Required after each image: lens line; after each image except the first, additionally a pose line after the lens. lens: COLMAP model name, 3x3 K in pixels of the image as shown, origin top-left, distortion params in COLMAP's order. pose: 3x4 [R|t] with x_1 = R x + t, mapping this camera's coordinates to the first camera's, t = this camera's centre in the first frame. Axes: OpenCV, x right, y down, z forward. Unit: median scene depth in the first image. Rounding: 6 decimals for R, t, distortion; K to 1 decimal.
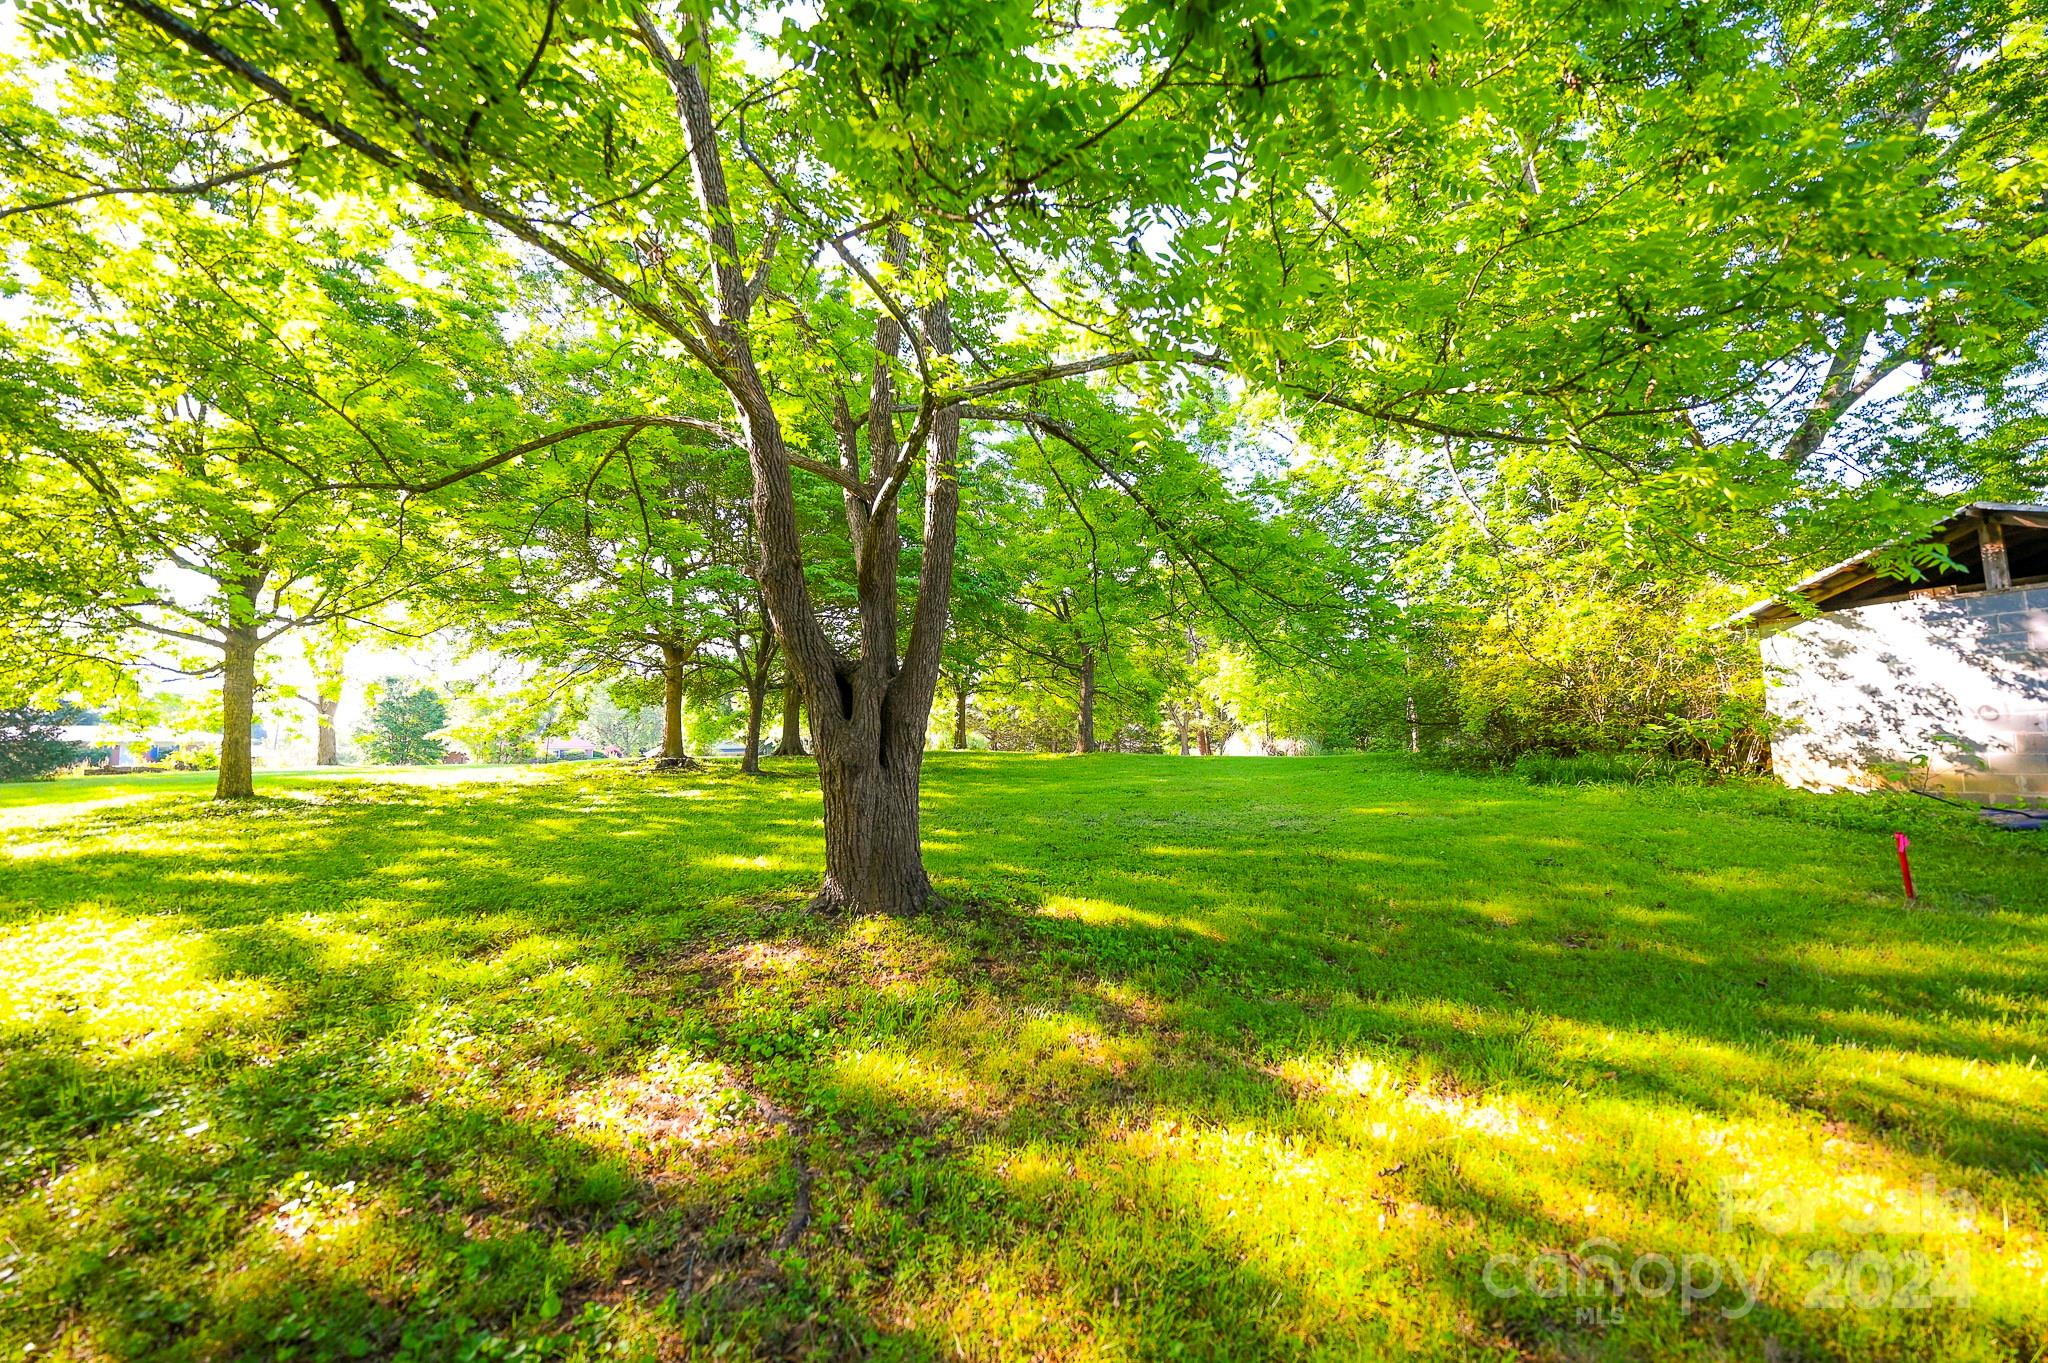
lens RADIAL K [[817.5, 0, 1022.9], [0, 817.5, 679.0], [0, 0, 1]] dist [0.000823, 0.000369]
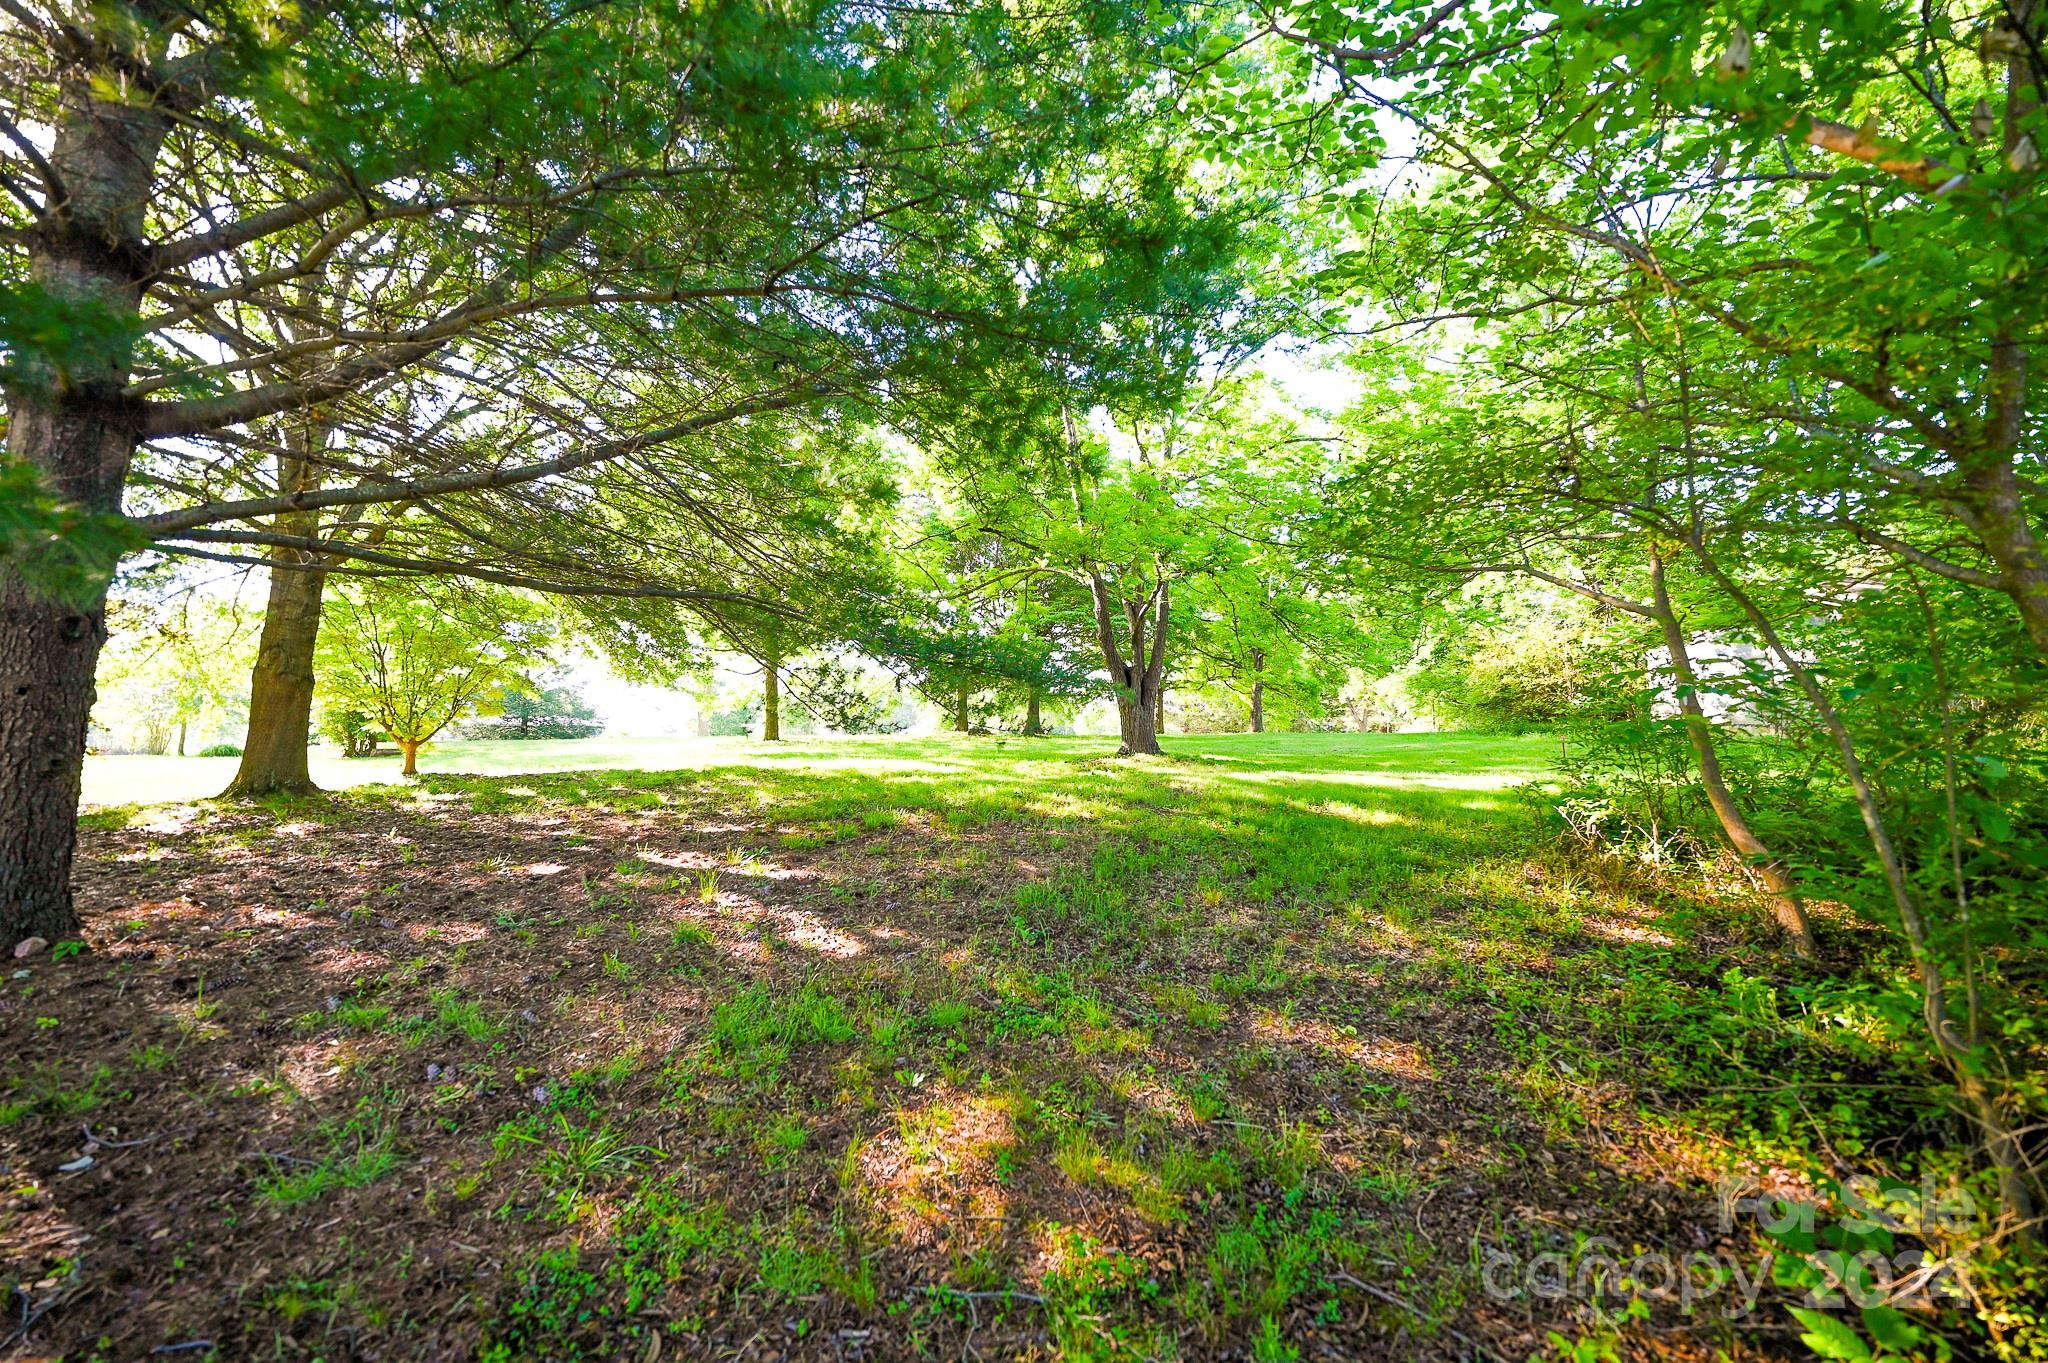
lens RADIAL K [[817.5, 0, 1019.8], [0, 817.5, 679.1], [0, 0, 1]] dist [0.000823, 0.000369]
pose [[0.971728, -0.002094, -0.236094, 0.014162], [0.001586, 0.999996, -0.002344, 0.004607], [0.236098, 0.001903, 0.971727, -0.313011]]
